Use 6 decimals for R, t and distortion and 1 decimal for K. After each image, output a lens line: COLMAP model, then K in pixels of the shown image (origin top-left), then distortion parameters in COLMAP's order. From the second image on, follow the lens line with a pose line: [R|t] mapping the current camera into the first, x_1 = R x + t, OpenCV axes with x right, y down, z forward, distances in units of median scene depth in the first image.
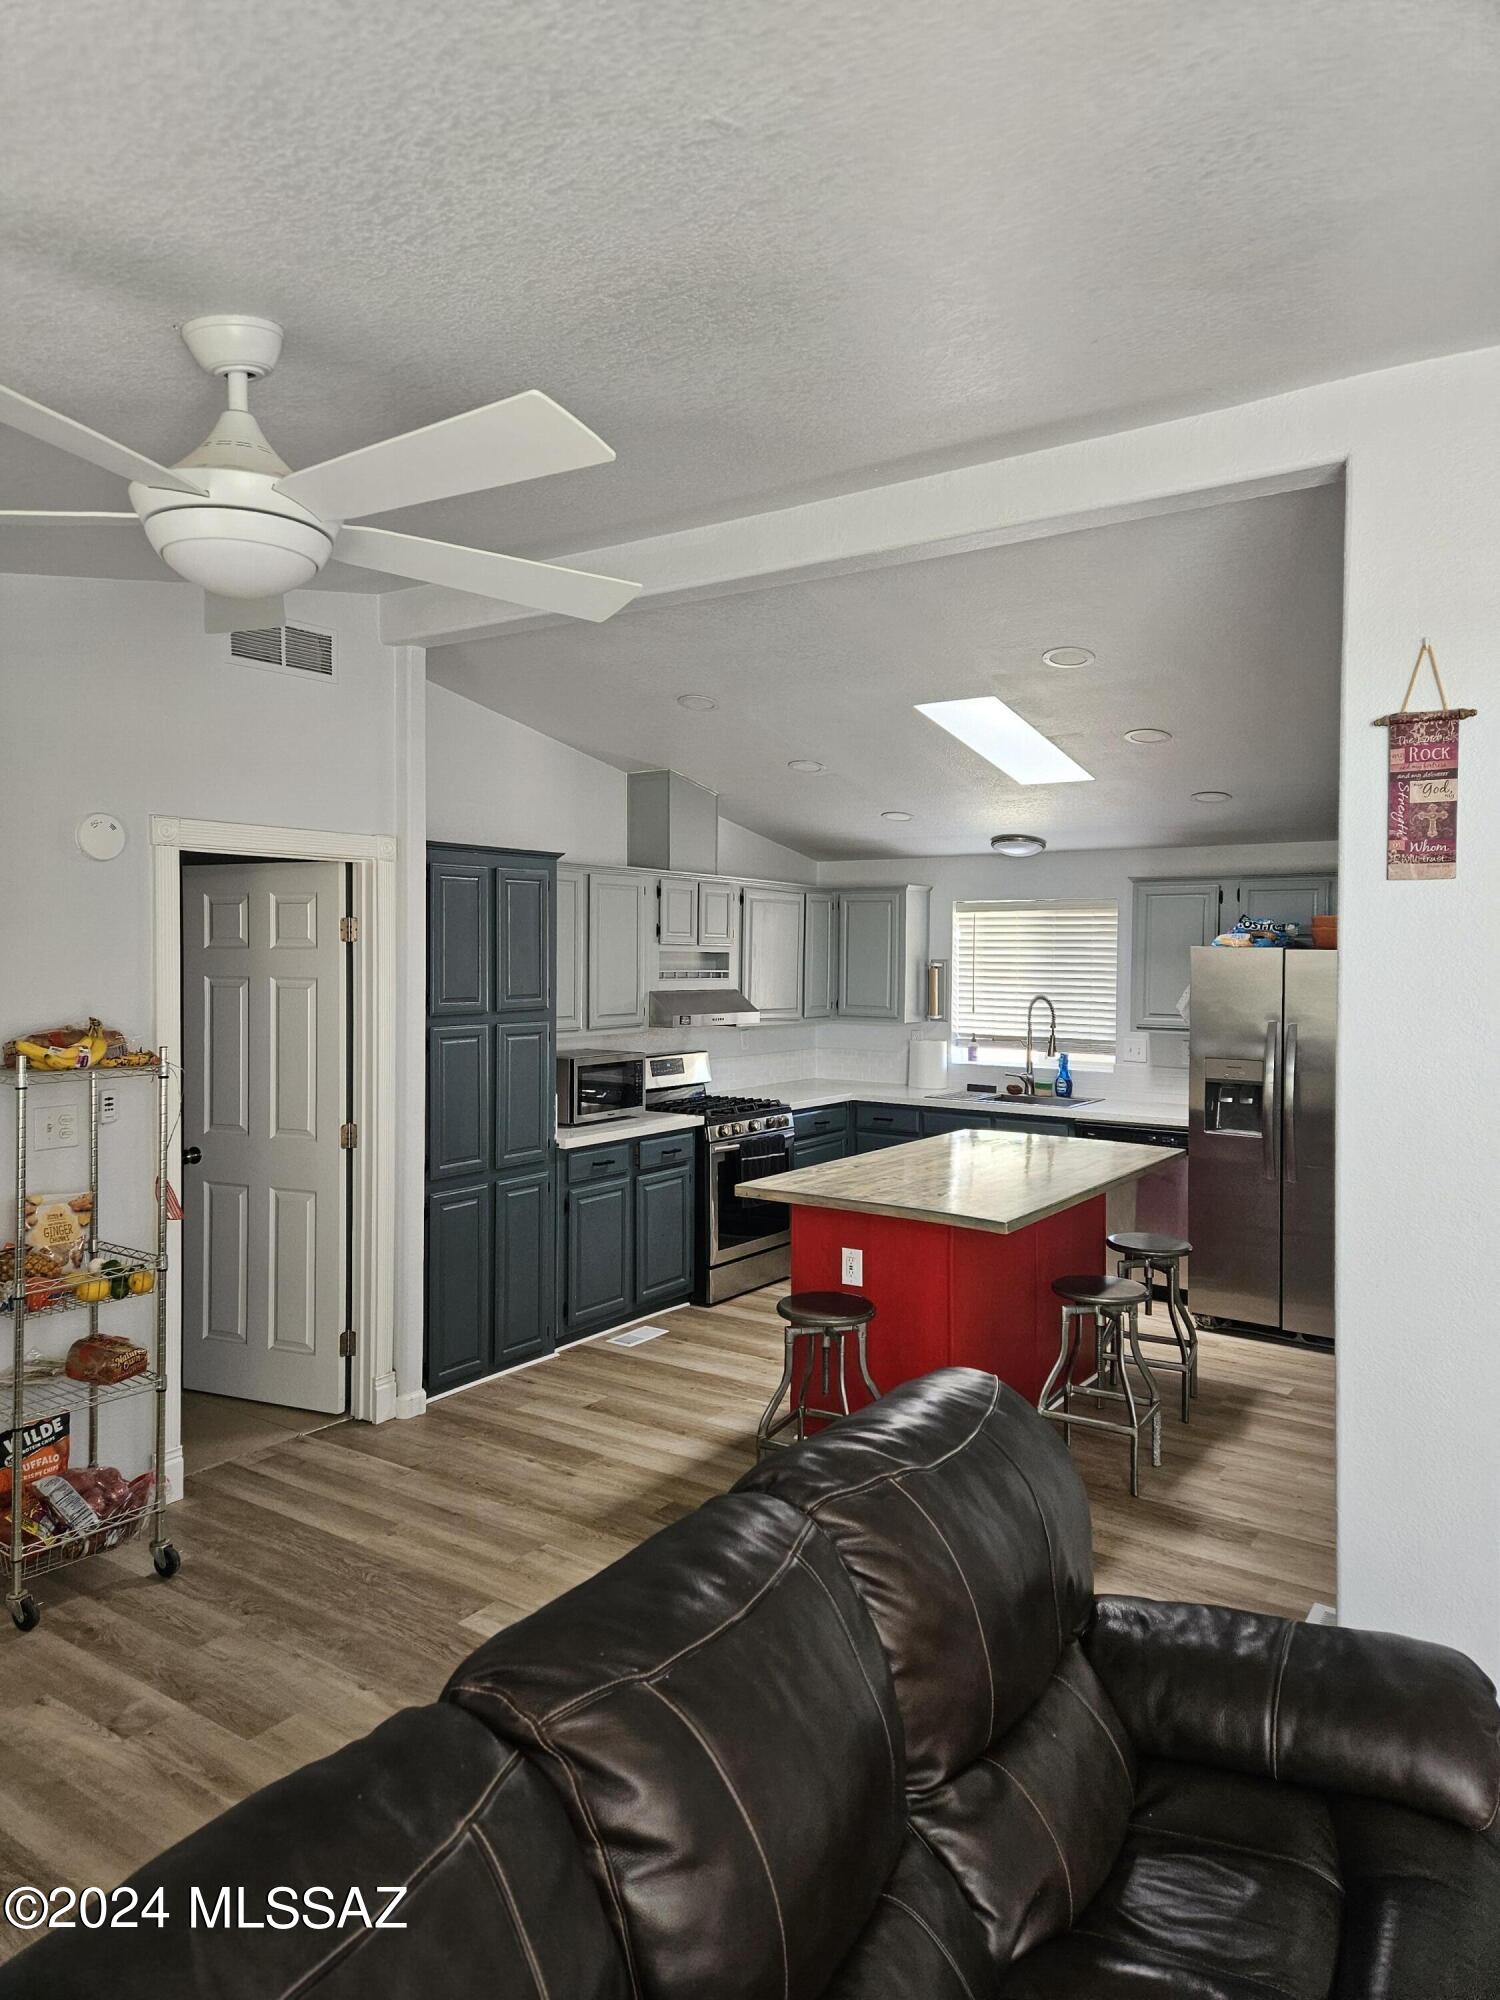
lens RADIAL K [[1326.9, 0, 719.8], [0, 1326.9, 975.6], [0, 0, 1]] dist [0.085222, -0.068857]
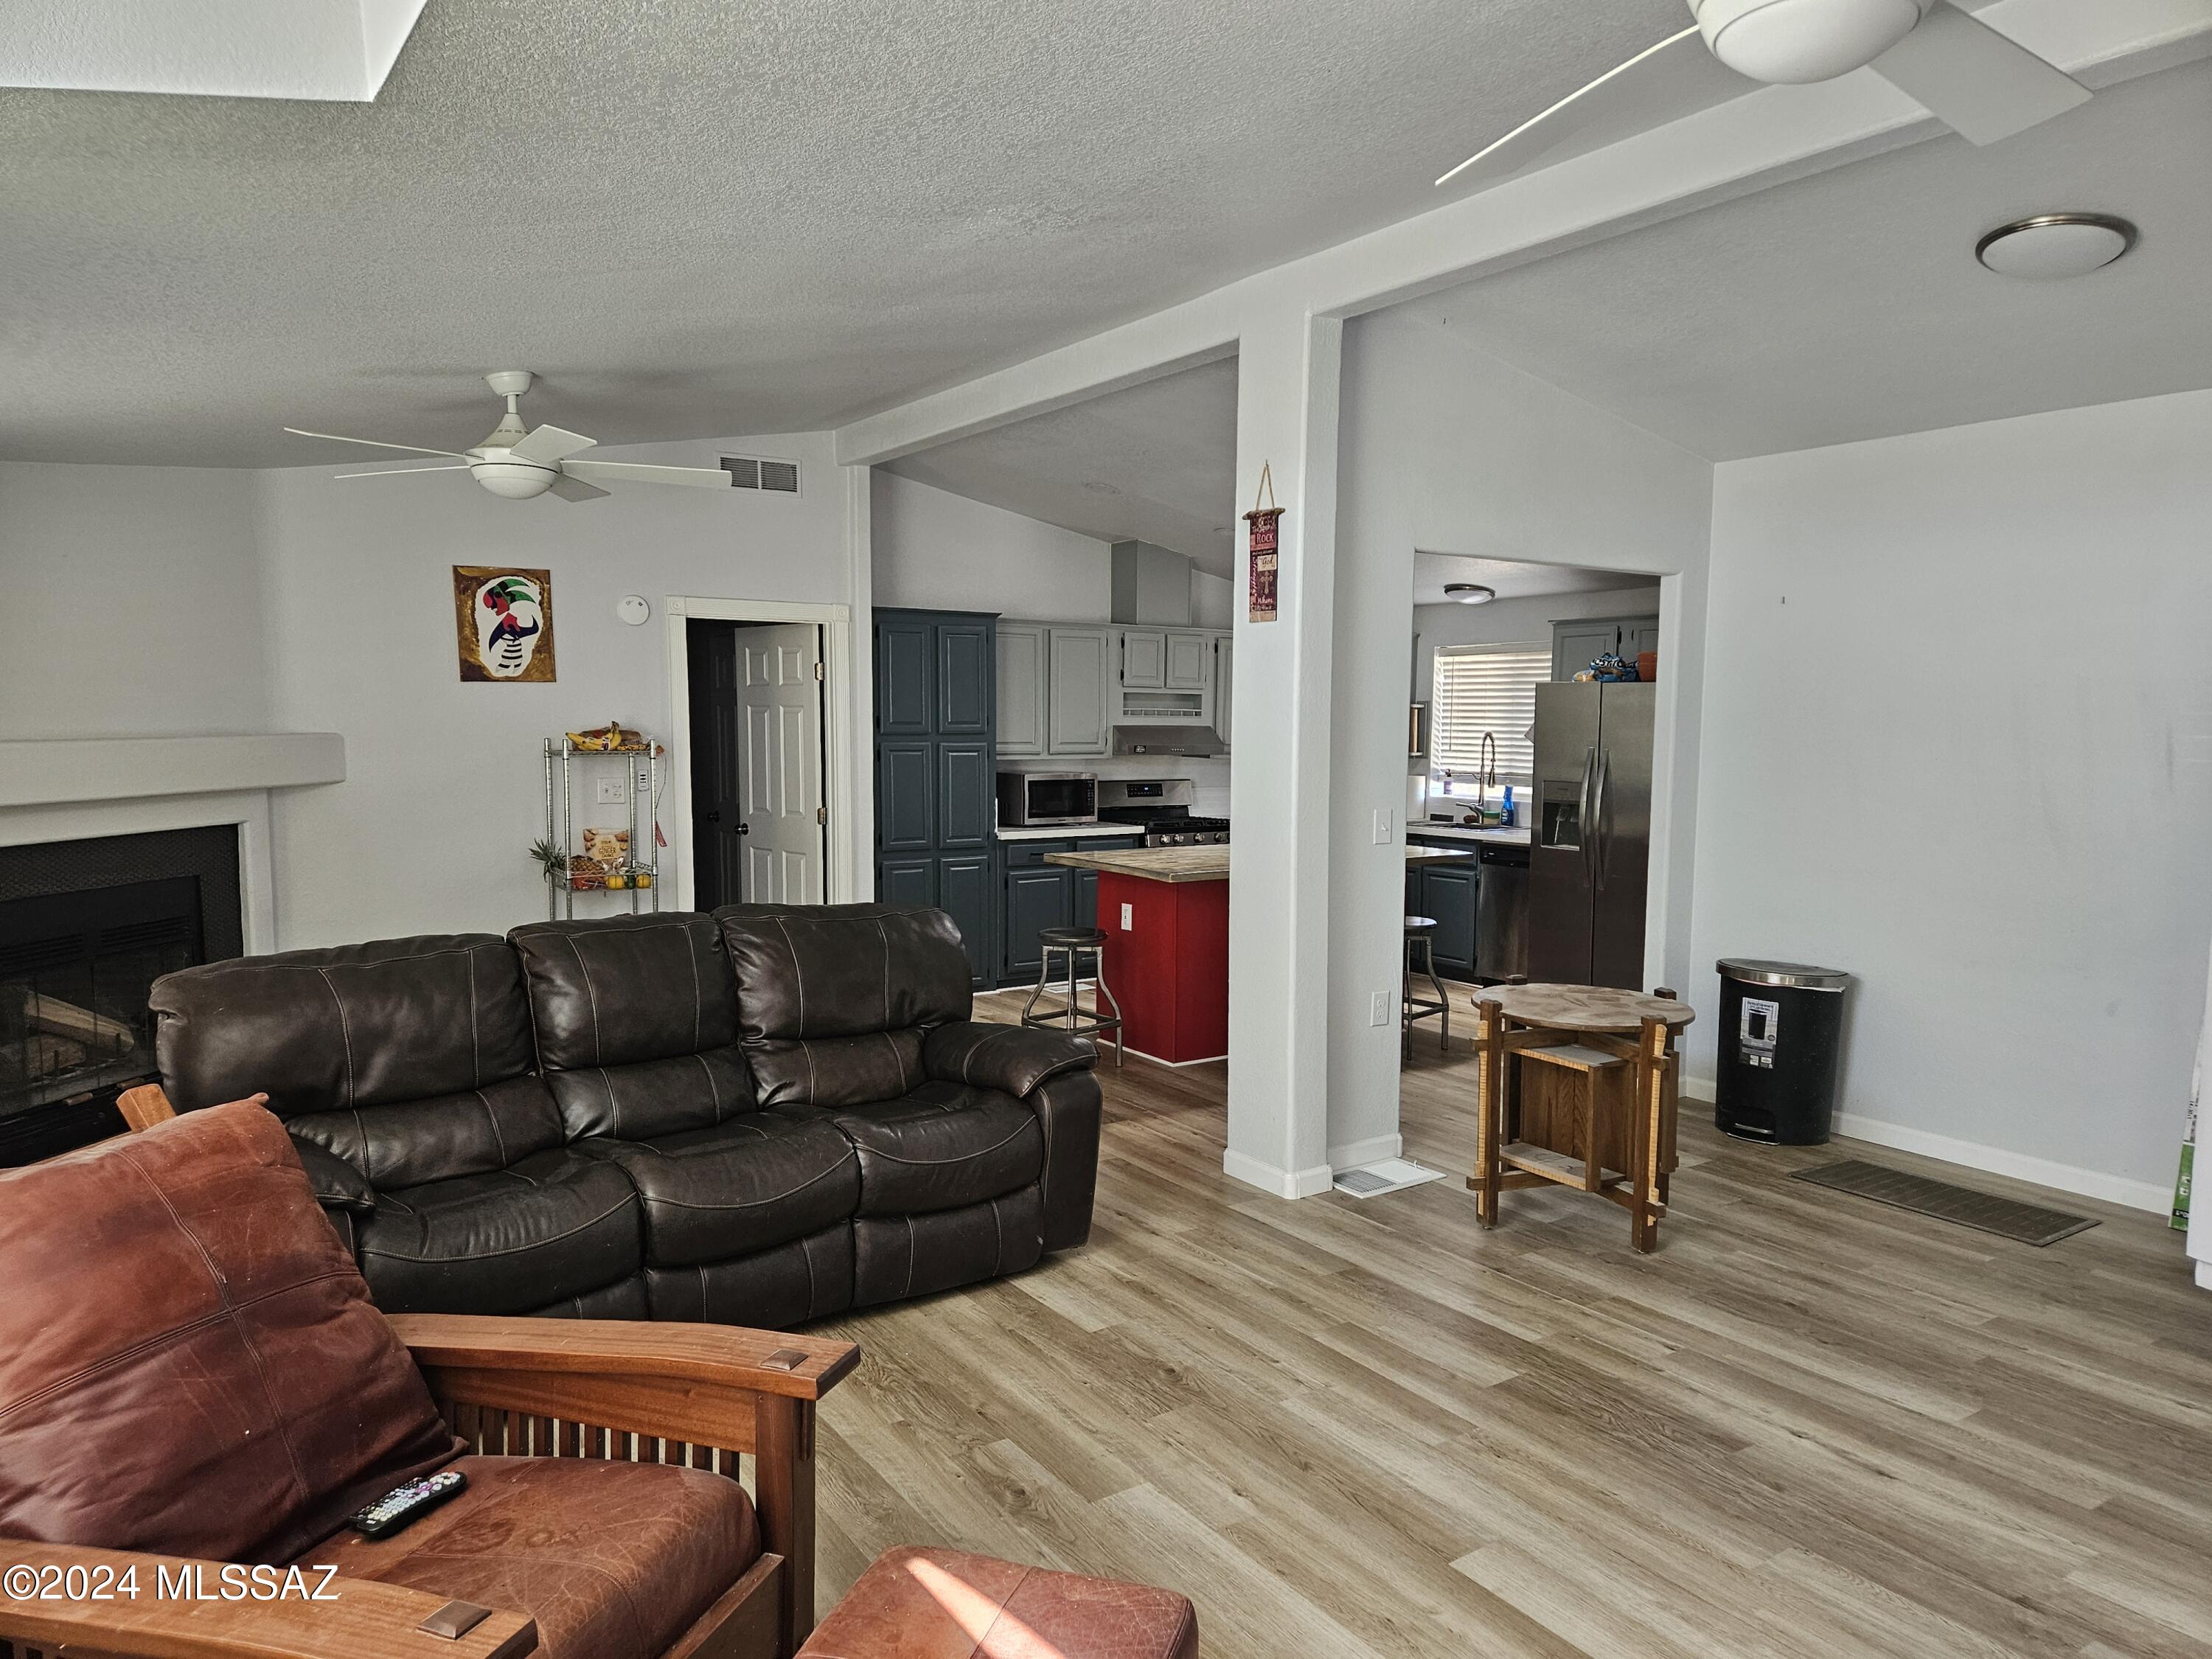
lens RADIAL K [[1467.5, 0, 1089.0], [0, 1467.5, 850.7], [0, 0, 1]] dist [0.085222, -0.068857]
pose [[0.936611, 0.032373, -0.348873, 0.416770], [-0.007798, 0.997402, 0.071617, 0.031635], [0.350285, -0.064357, 0.934430, -0.291740]]
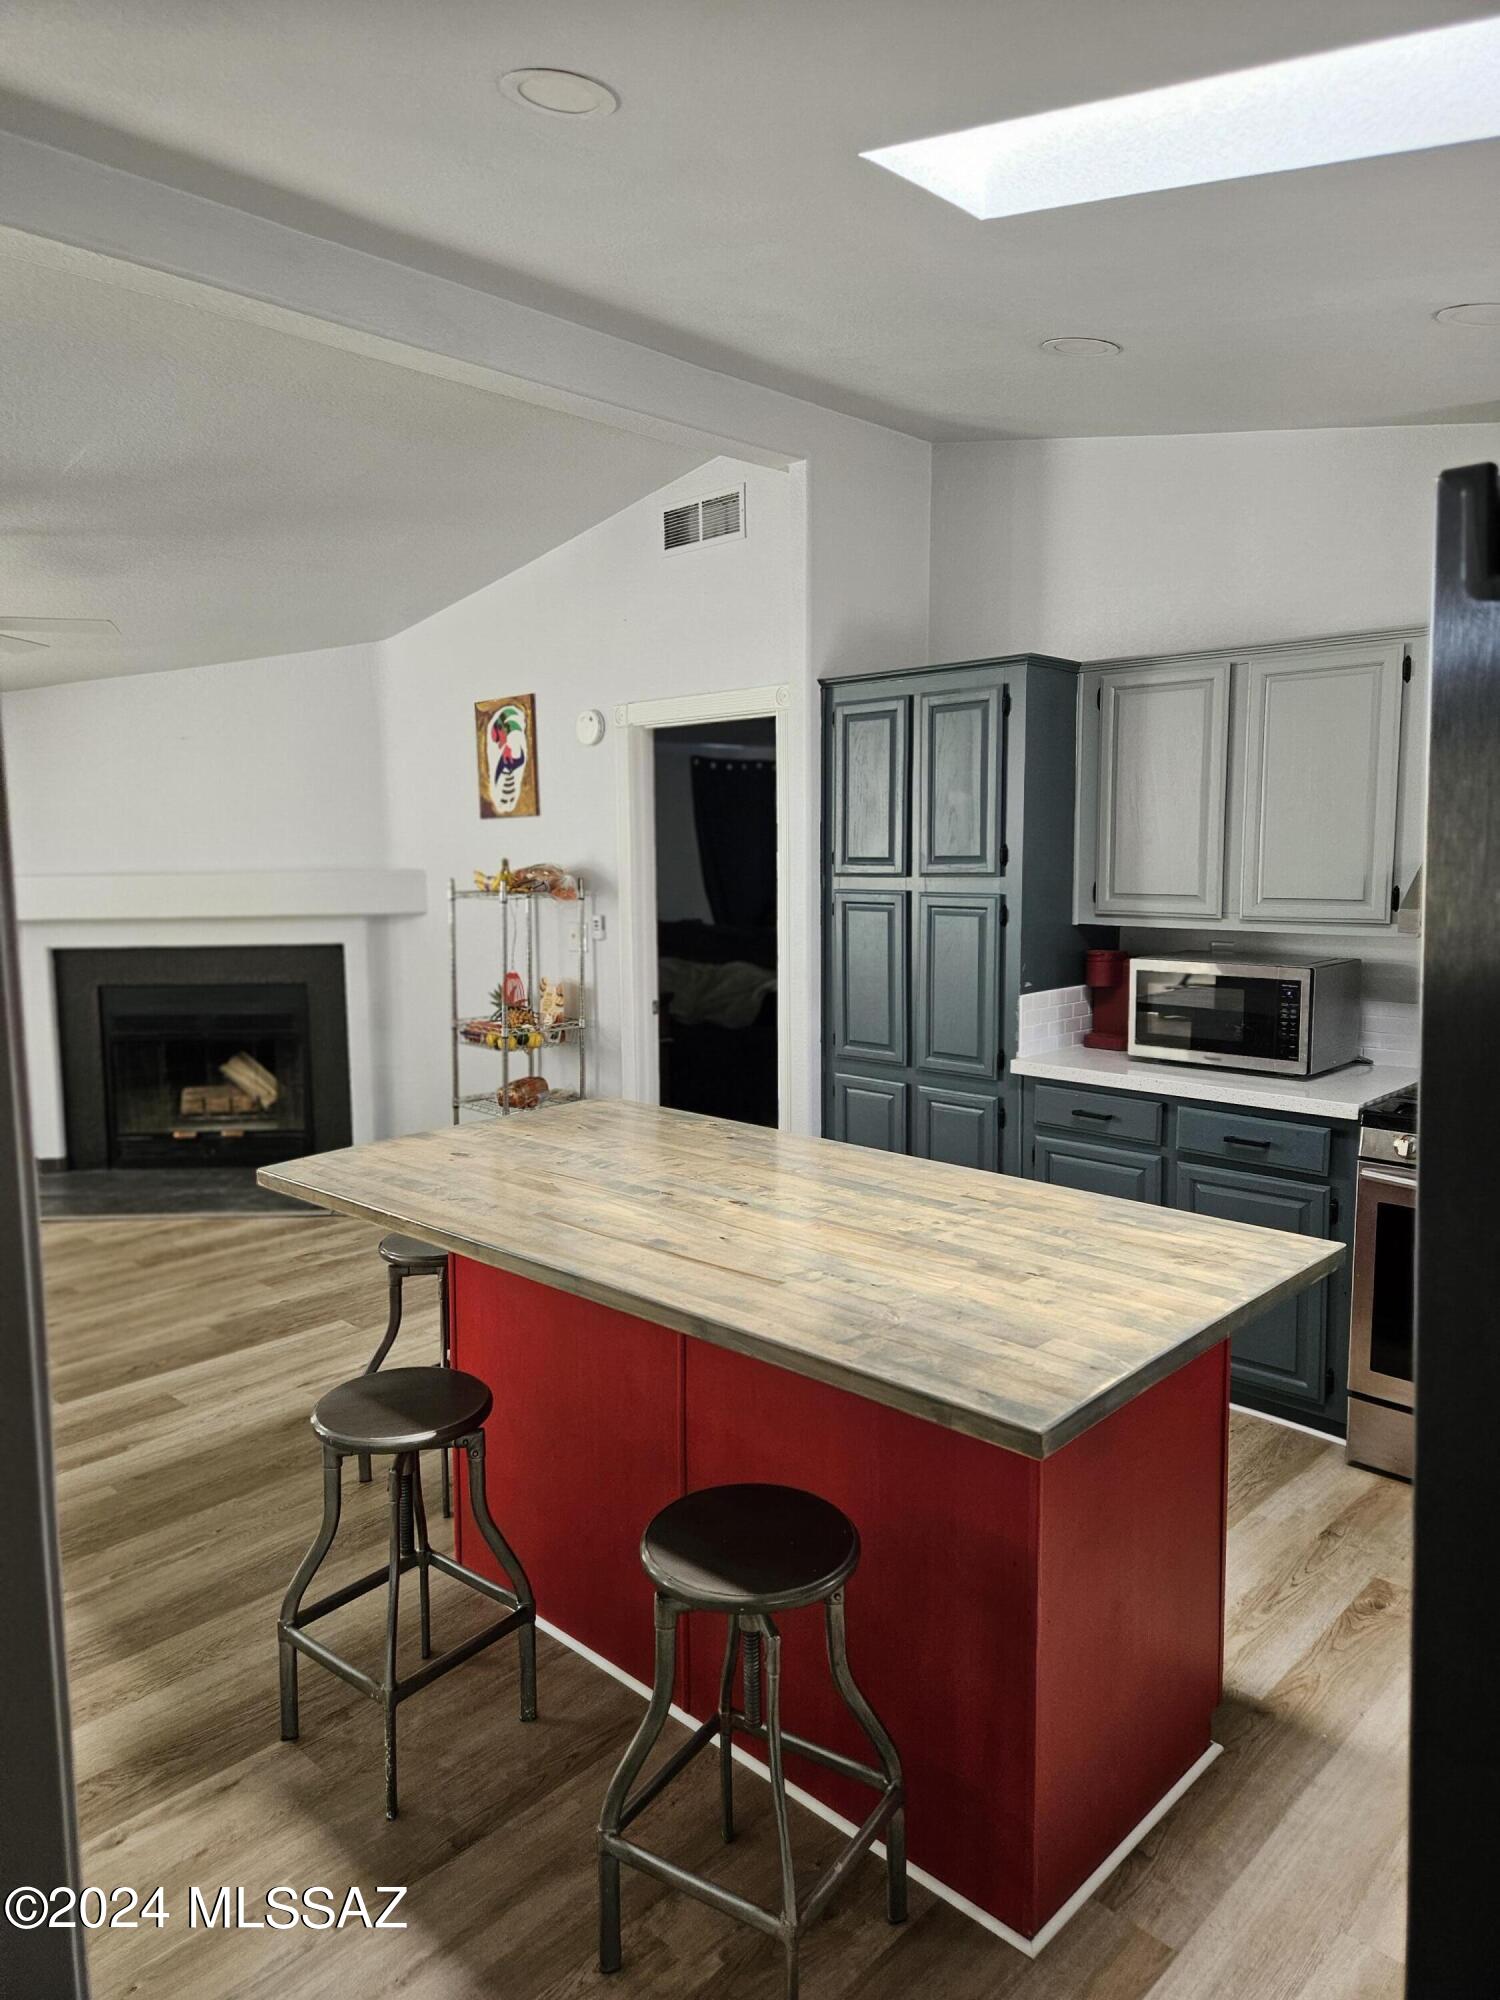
lens RADIAL K [[1326.9, 0, 719.8], [0, 1326.9, 975.6], [0, 0, 1]] dist [0.085222, -0.068857]
pose [[-0.155498, 0.097352, -0.983028, 0.538231], [-0.008896, 0.994954, 0.099940, 0.006256], [0.987796, 0.024286, -0.153847, 0.838155]]
